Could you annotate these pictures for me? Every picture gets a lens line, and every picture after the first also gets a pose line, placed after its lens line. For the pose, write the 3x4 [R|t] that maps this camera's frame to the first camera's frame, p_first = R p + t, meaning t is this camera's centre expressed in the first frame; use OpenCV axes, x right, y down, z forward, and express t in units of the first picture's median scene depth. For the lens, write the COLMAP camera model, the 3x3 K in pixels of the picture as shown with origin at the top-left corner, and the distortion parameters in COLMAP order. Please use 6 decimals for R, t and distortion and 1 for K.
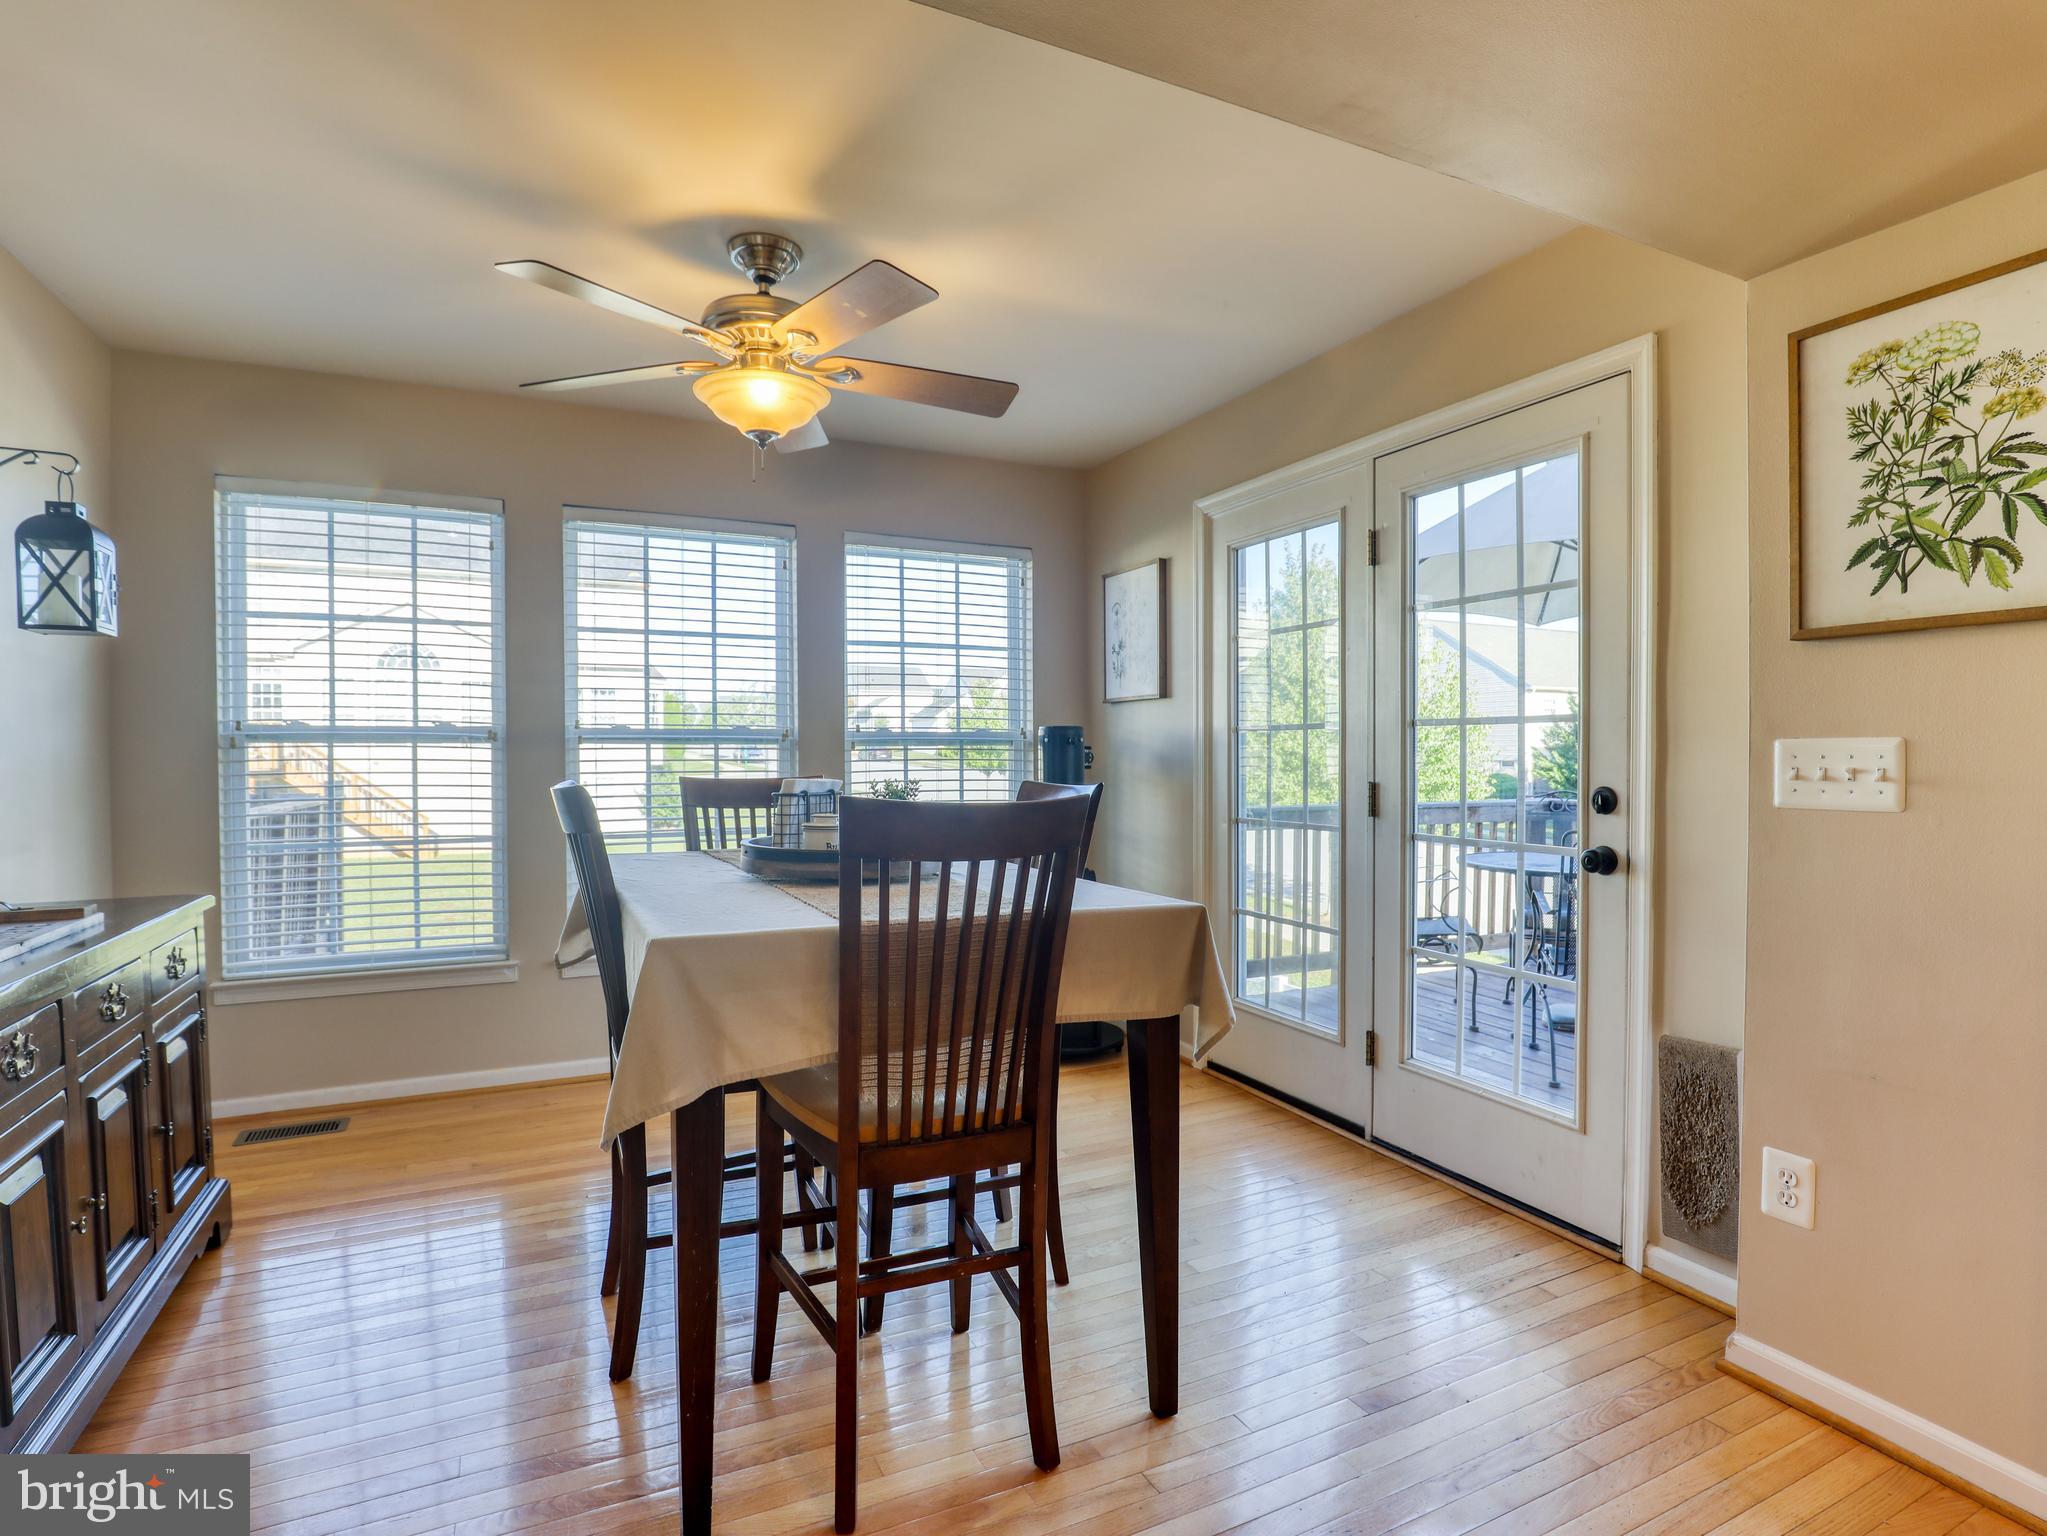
lens RADIAL K [[1037.4, 0, 1023.2], [0, 1037.4, 776.9], [0, 0, 1]] dist [-0.025209, -0.000196]
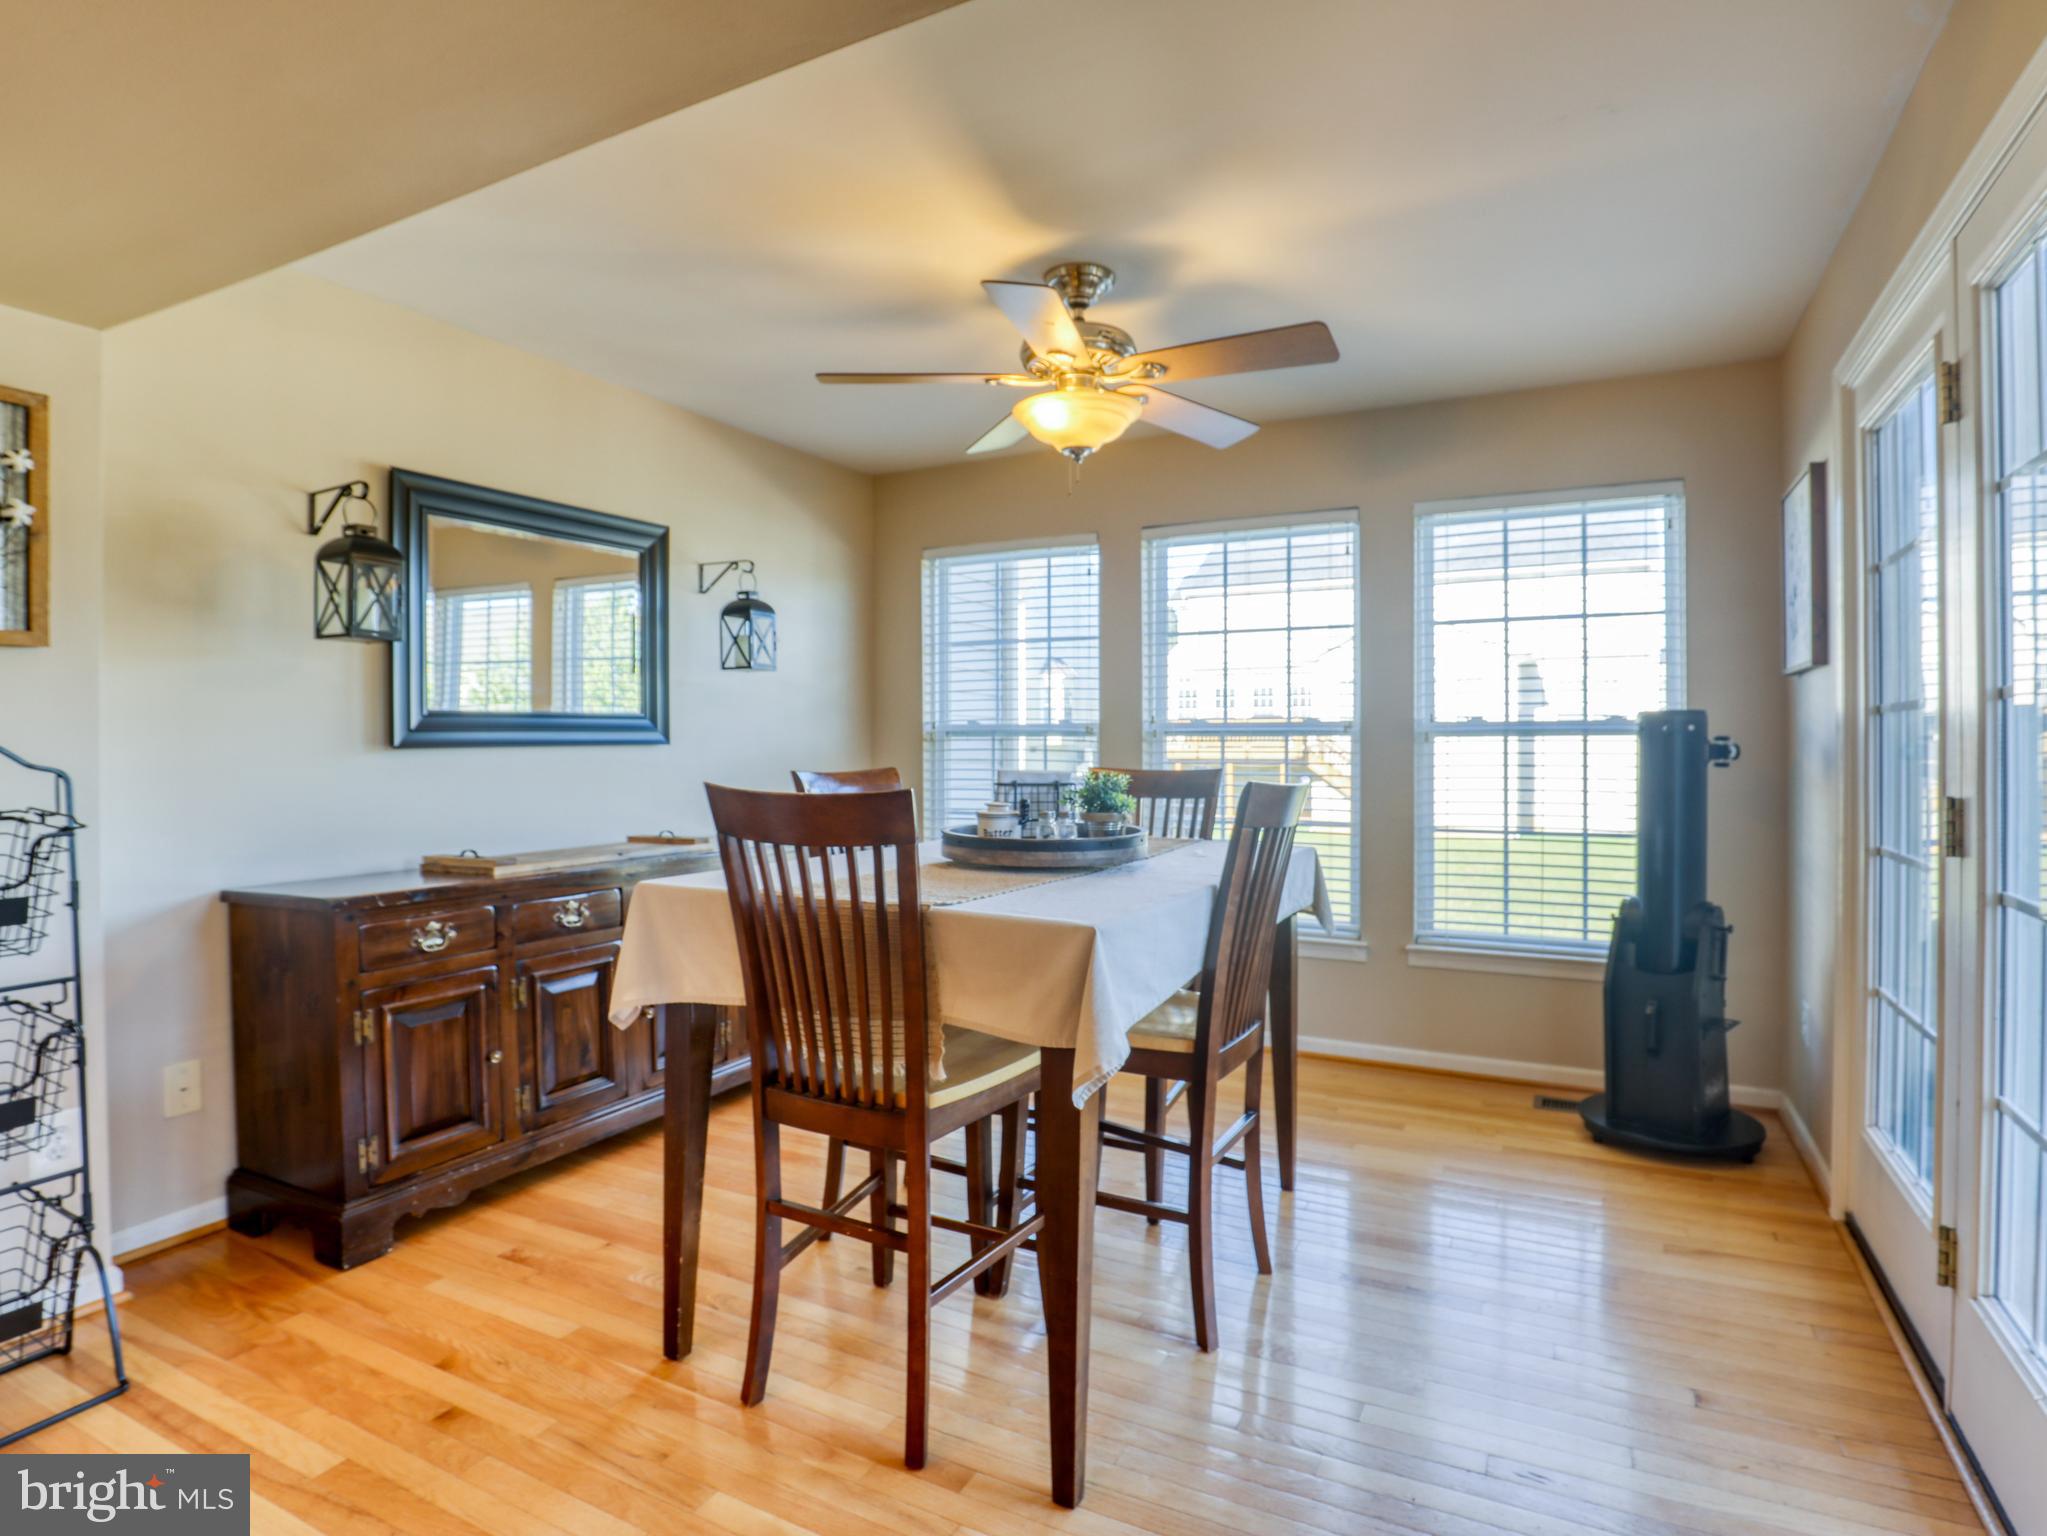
lens RADIAL K [[1053.8, 0, 1056.0], [0, 1053.8, 760.3], [0, 0, 1]] dist [-0.021903, 0.000754]
pose [[0.622482, 0.011515, -0.782549, 0.575695], [-0.018813, 0.999823, -0.000253, -0.008108], [0.782408, 0.014880, 0.622588, 0.299303]]
